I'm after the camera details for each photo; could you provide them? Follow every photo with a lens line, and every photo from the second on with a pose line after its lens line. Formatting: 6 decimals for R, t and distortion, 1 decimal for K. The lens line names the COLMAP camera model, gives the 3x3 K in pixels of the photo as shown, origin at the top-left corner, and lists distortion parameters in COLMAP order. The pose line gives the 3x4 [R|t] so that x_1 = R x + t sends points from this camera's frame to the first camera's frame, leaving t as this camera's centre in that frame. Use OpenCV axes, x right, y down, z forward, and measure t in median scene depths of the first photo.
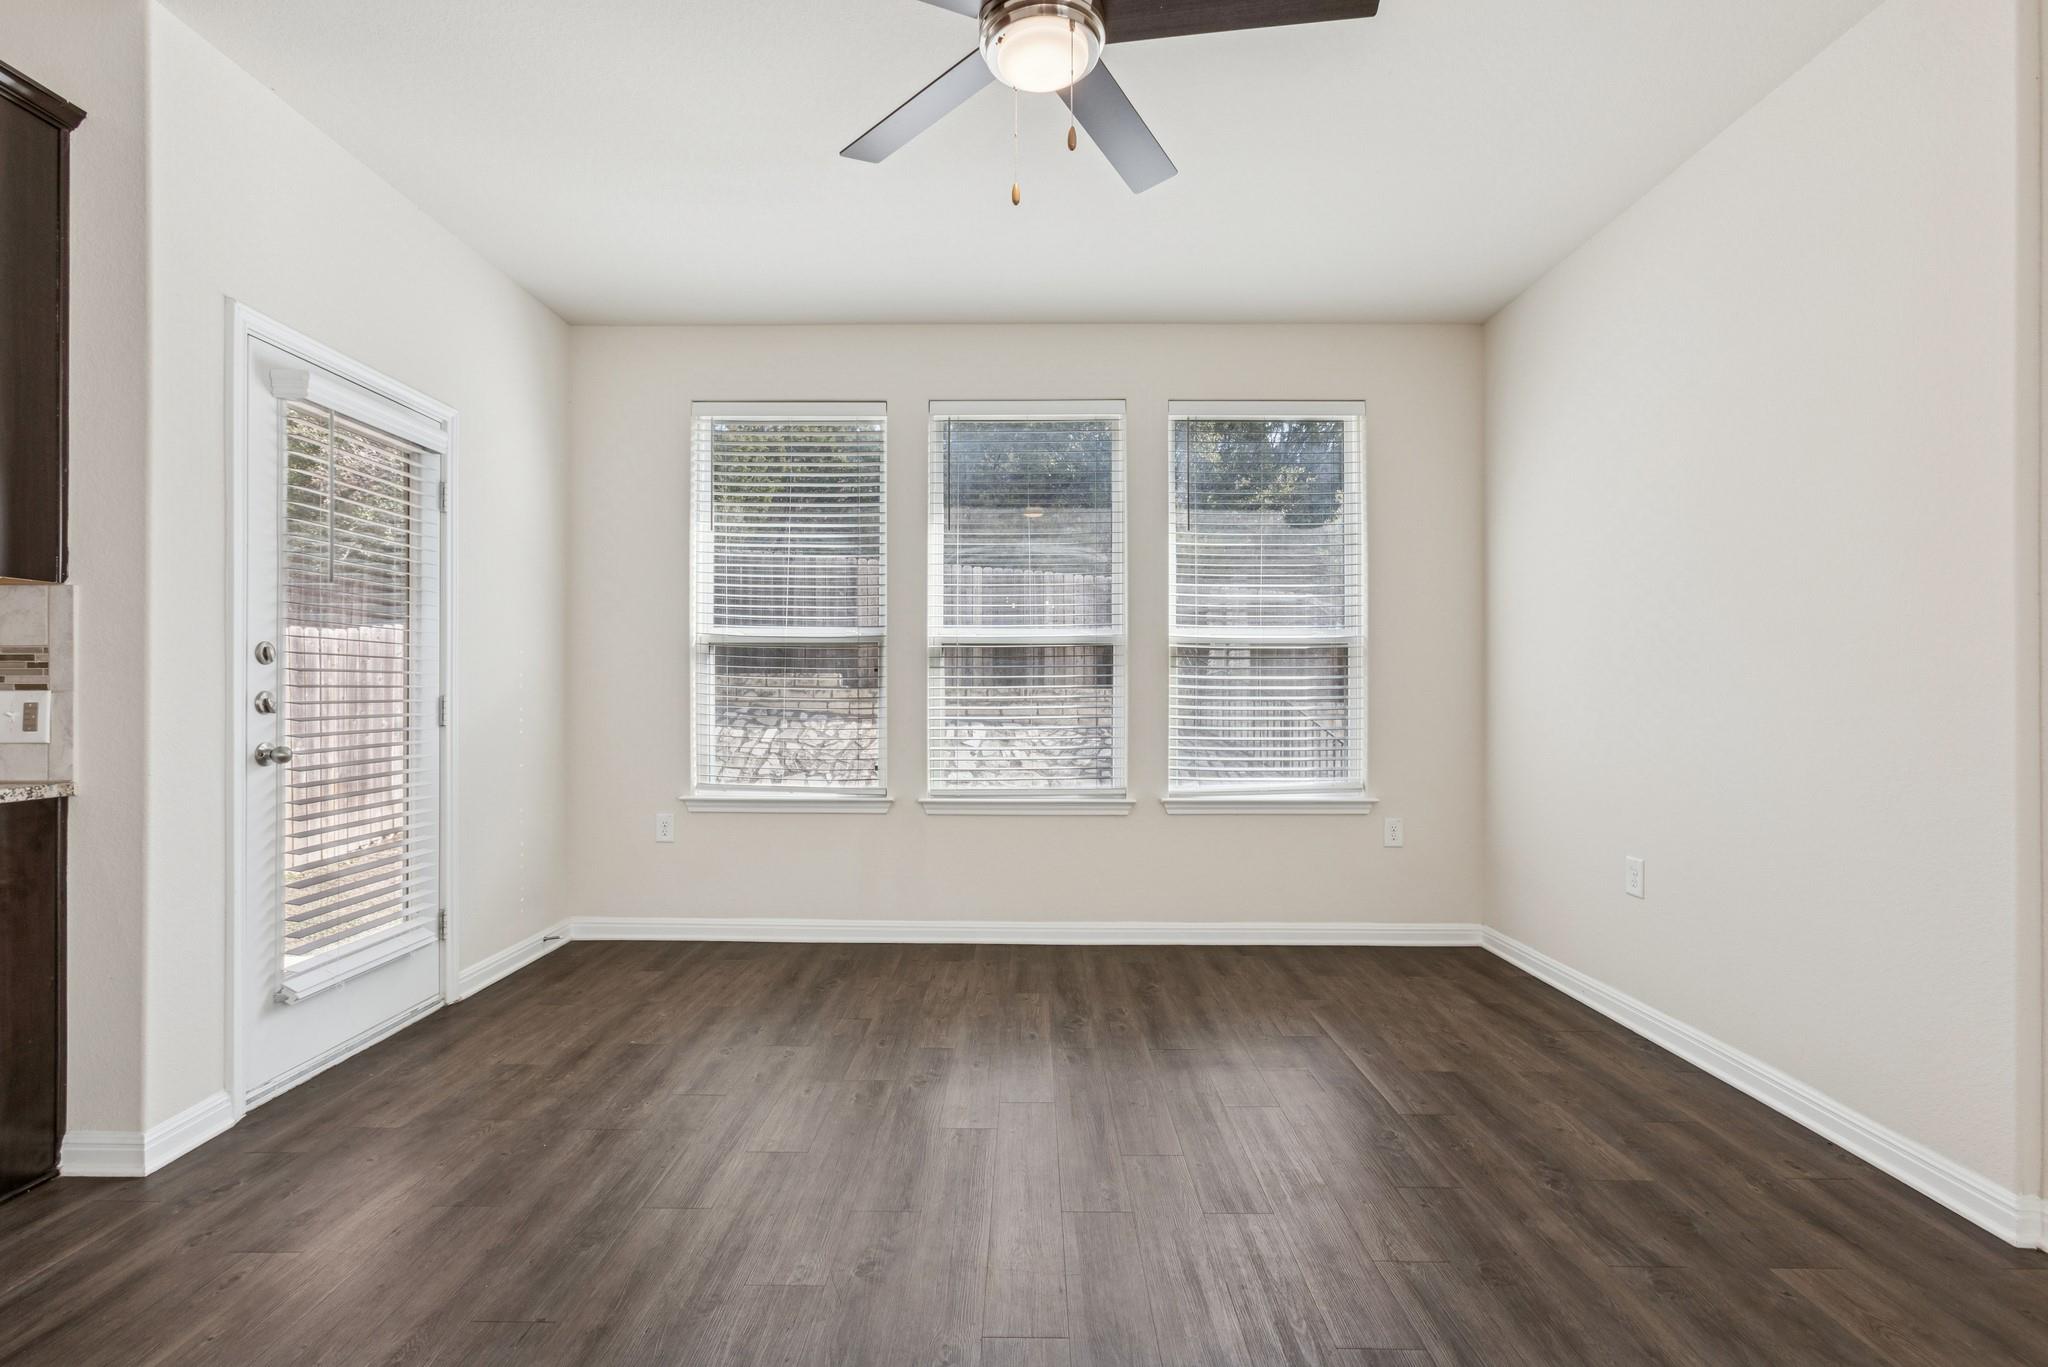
lens RADIAL K [[927.2, 0, 1022.9], [0, 927.2, 693.4], [0, 0, 1]] dist [0.001105, 0.000240]
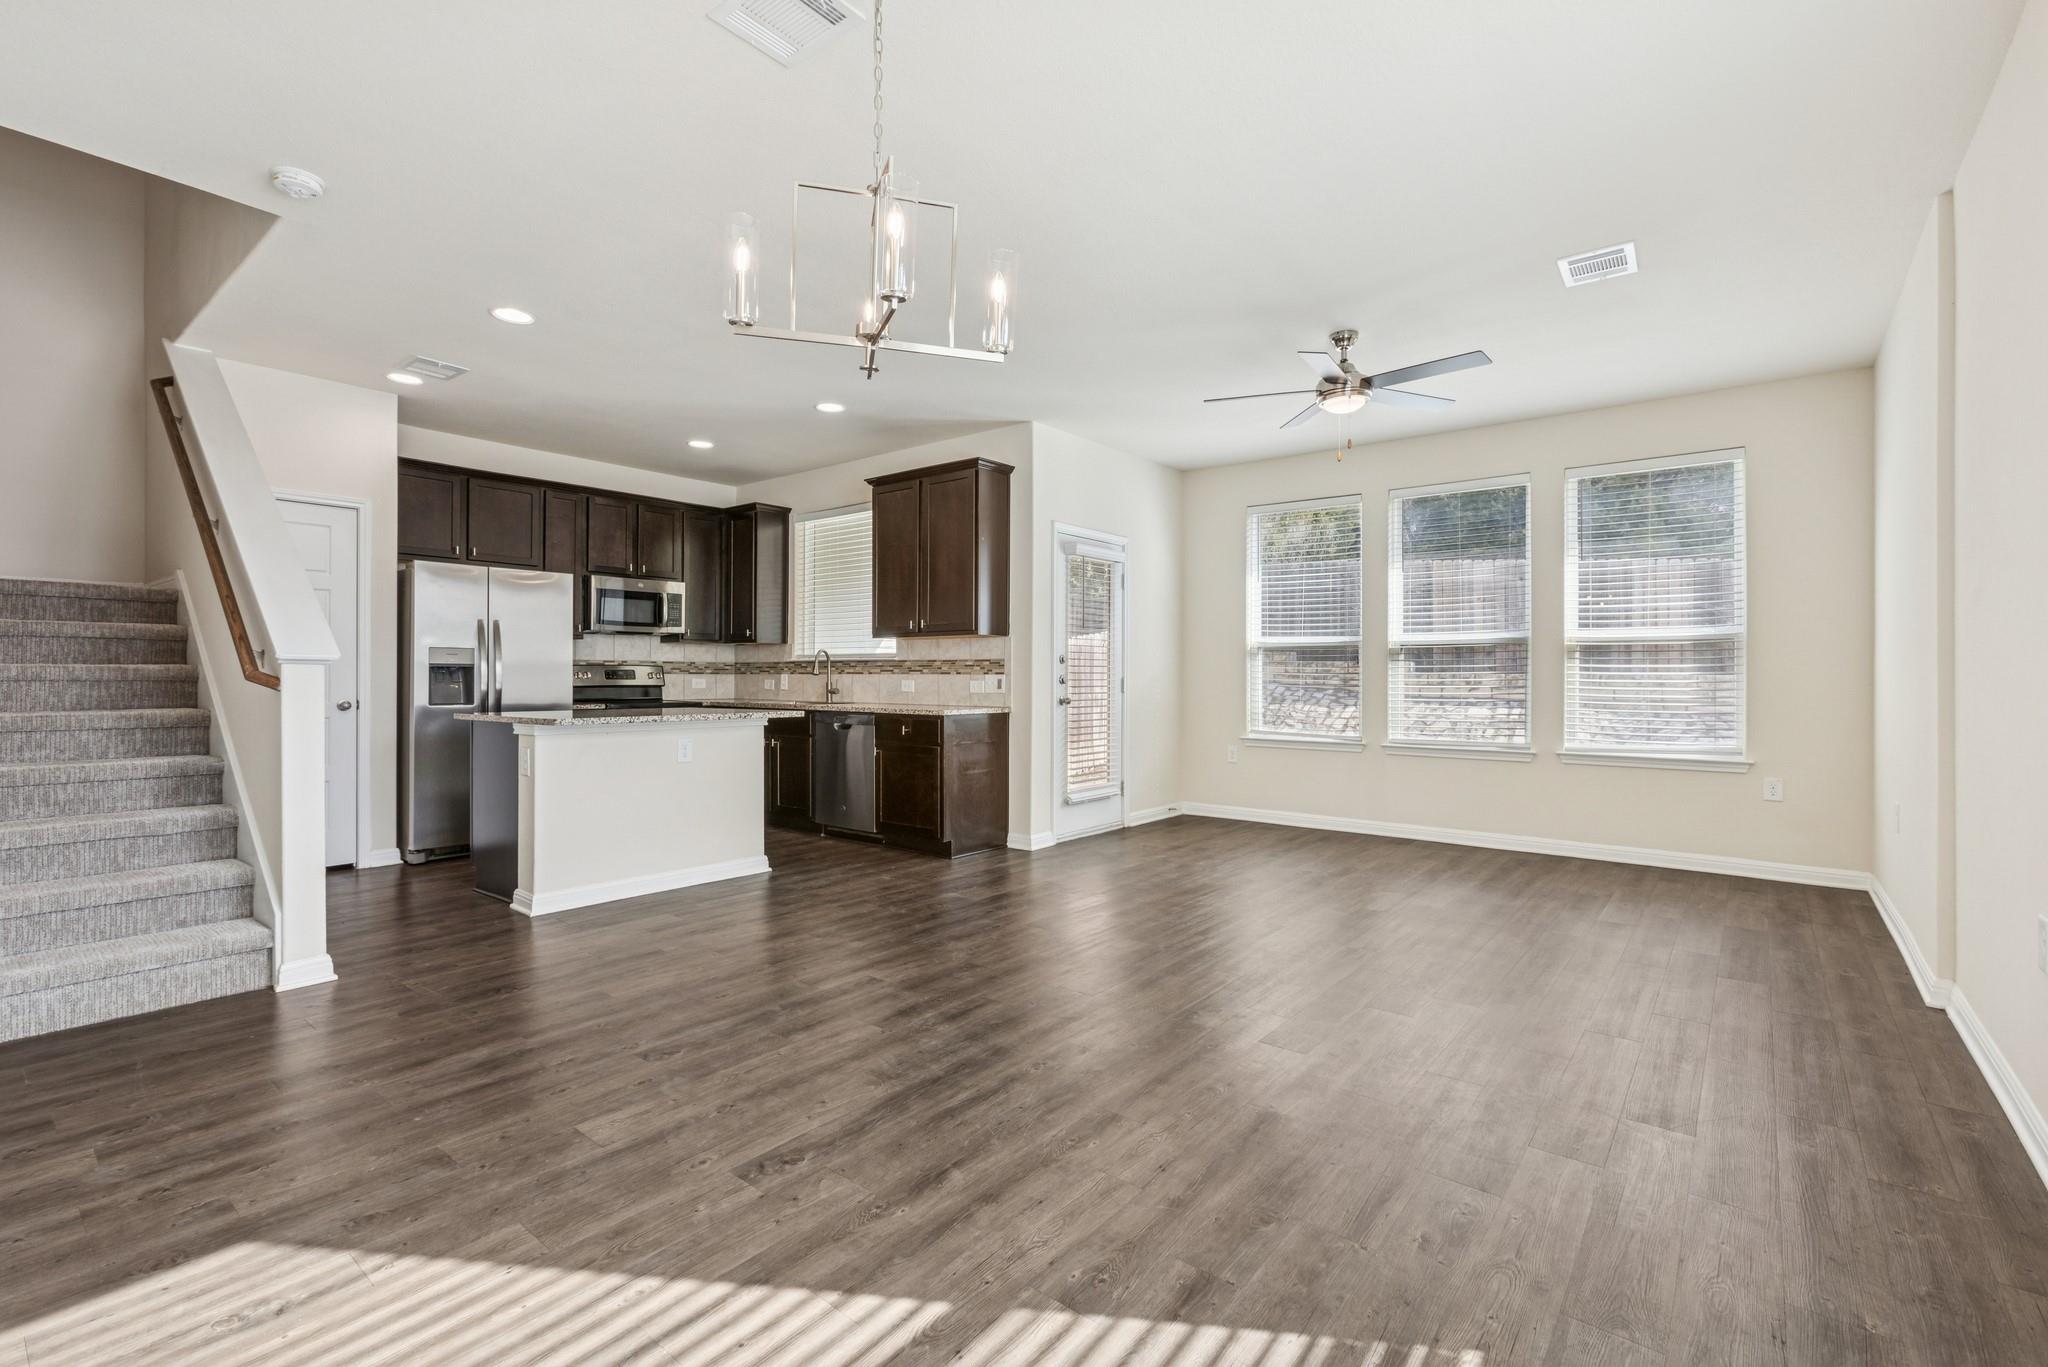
lens RADIAL K [[917.3, 0, 1005.6], [0, 917.3, 675.4], [0, 0, 1]] dist [-0.000205, 0.000177]
pose [[0.775767, 0.000922, -0.631019, 0.588314], [-0.003927, 0.999987, -0.003366, 0.007423], [0.631007, 0.005089, 0.775760, -0.959911]]
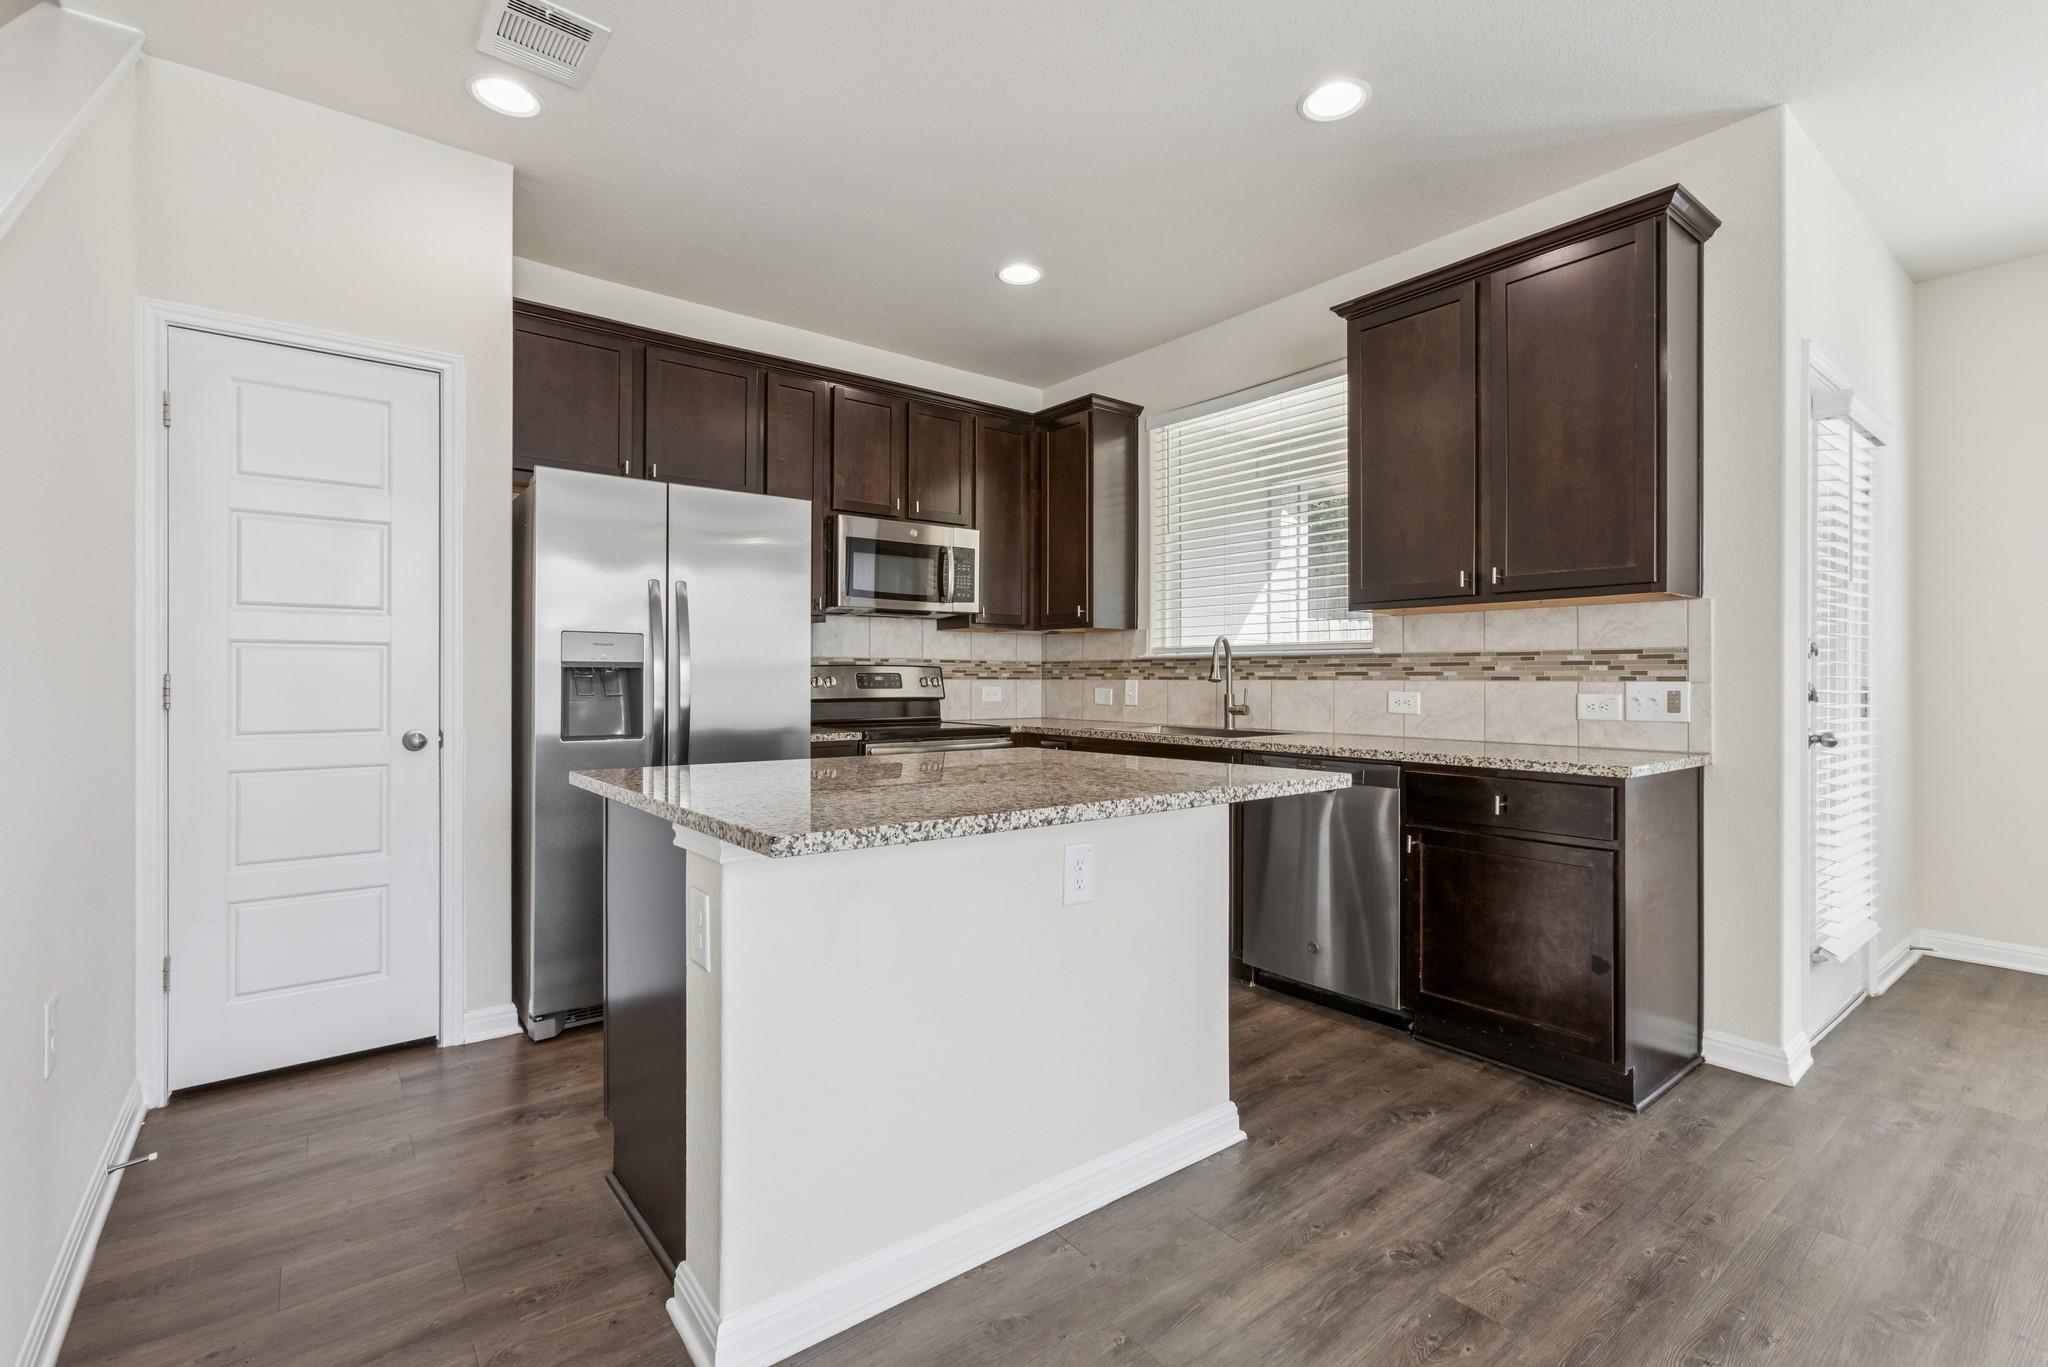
lens RADIAL K [[917.3, 0, 1005.6], [0, 917.3, 675.4], [0, 0, 1]] dist [-0.000205, 0.000177]
pose [[0.618163, -0.001869, -0.786048, -0.528306], [-0.003913, 0.999977, -0.005455, -0.000887], [0.786040, 0.006448, 0.618142, -0.440877]]
